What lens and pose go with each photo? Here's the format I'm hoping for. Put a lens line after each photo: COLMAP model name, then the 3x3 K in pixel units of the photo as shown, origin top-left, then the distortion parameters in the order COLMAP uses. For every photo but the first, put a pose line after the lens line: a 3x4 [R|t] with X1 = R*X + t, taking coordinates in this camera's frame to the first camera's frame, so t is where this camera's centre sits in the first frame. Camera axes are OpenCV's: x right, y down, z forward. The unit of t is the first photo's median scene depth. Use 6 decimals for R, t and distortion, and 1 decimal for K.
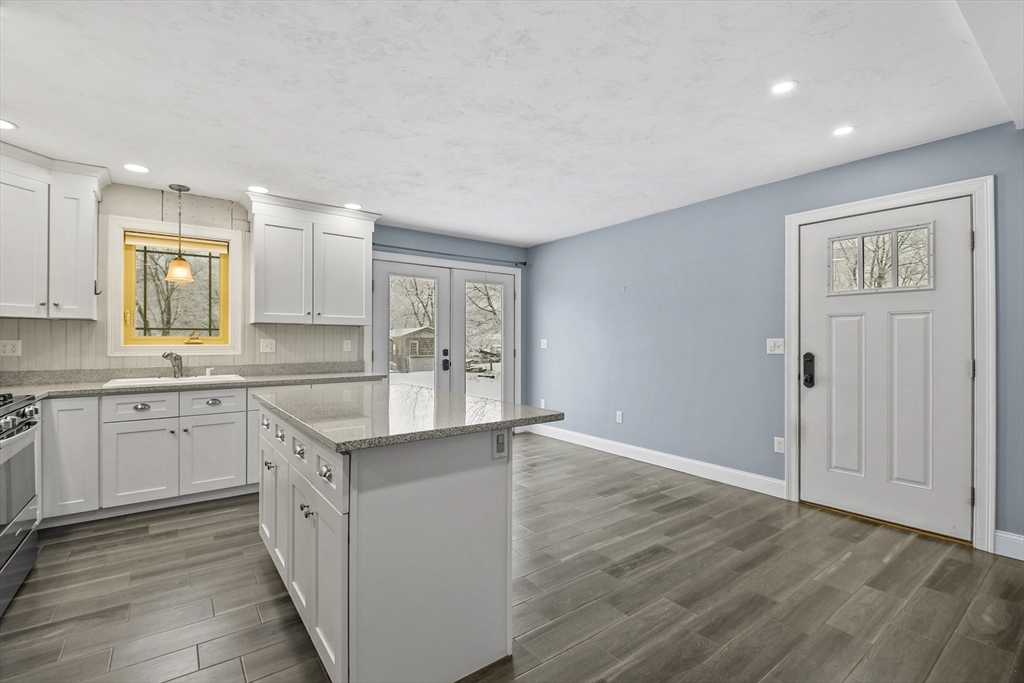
lens RADIAL K [[453.5, 0, 508.9], [0, 453.5, 339.6], [0, 0, 1]] dist [0.035457, -0.023208]
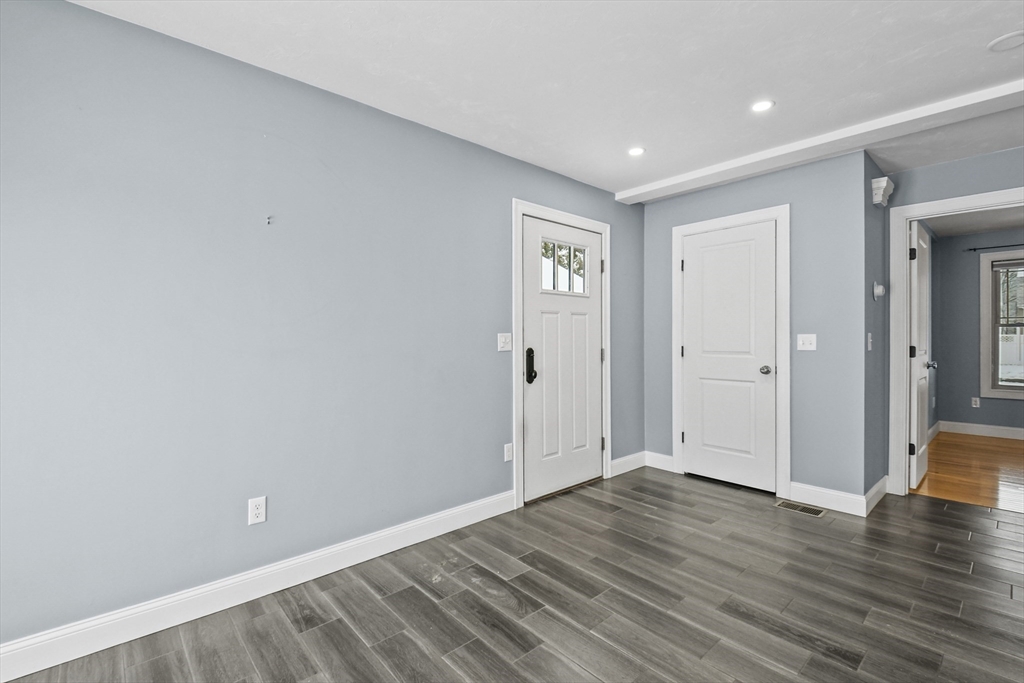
lens RADIAL K [[453.5, 0, 508.9], [0, 453.5, 339.6], [0, 0, 1]] dist [0.035457, -0.023208]
pose [[-0.082106, -0.007390, 0.996596, -0.289770], [0.003134, 0.999966, 0.007673, 0.003257], [-0.996619, 0.003753, -0.082080, 1.057102]]
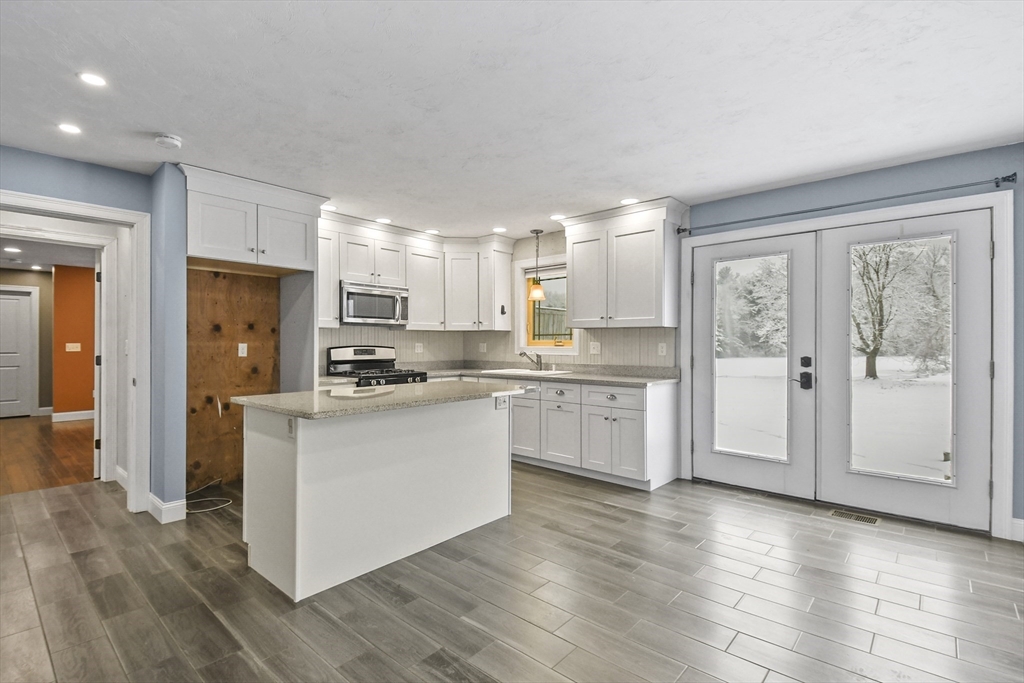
lens RADIAL K [[485.3, 0, 512.0], [0, 485.3, 341.5], [0, 0, 1]] dist [0.003008, 0.000240]
pose [[0.198879, -0.004284, -0.980015, 0.681450], [0.002861, 0.999989, -0.003790, 0.001043], [0.980020, -0.002050, 0.198889, 0.643185]]
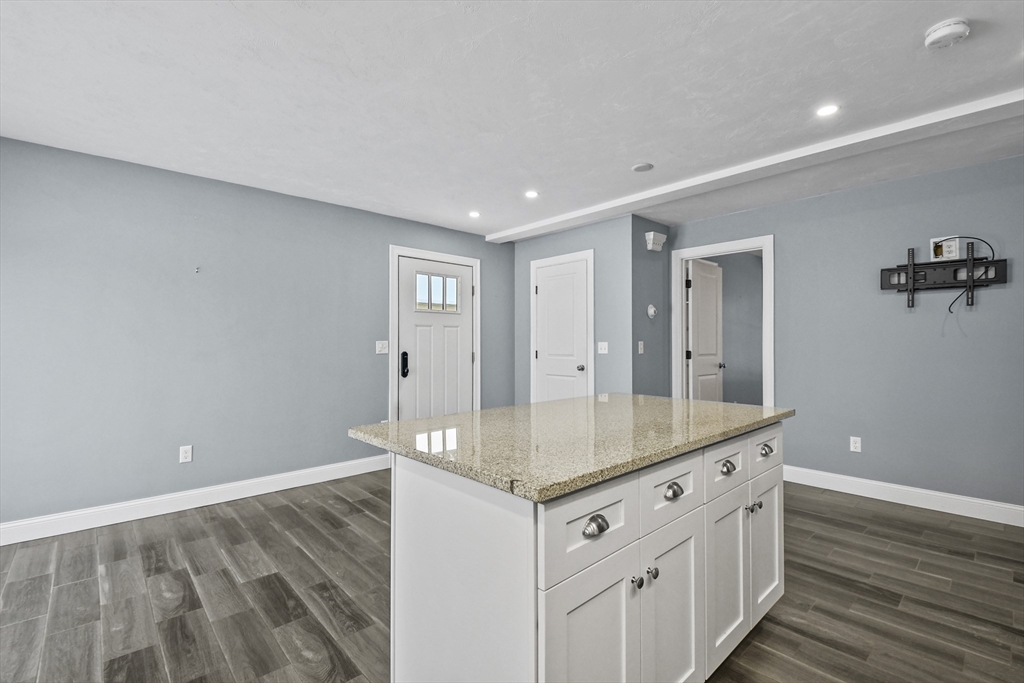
lens RADIAL K [[454.4, 0, 512.1], [0, 454.4, 333.8], [0, 0, 1]] dist [0.036344, -0.025297]
pose [[-0.093724, 0.018165, 0.995433, -0.670975], [0.001556, 0.999835, -0.018099, 0.001054], [-0.995597, -0.000147, -0.093737, 0.761781]]
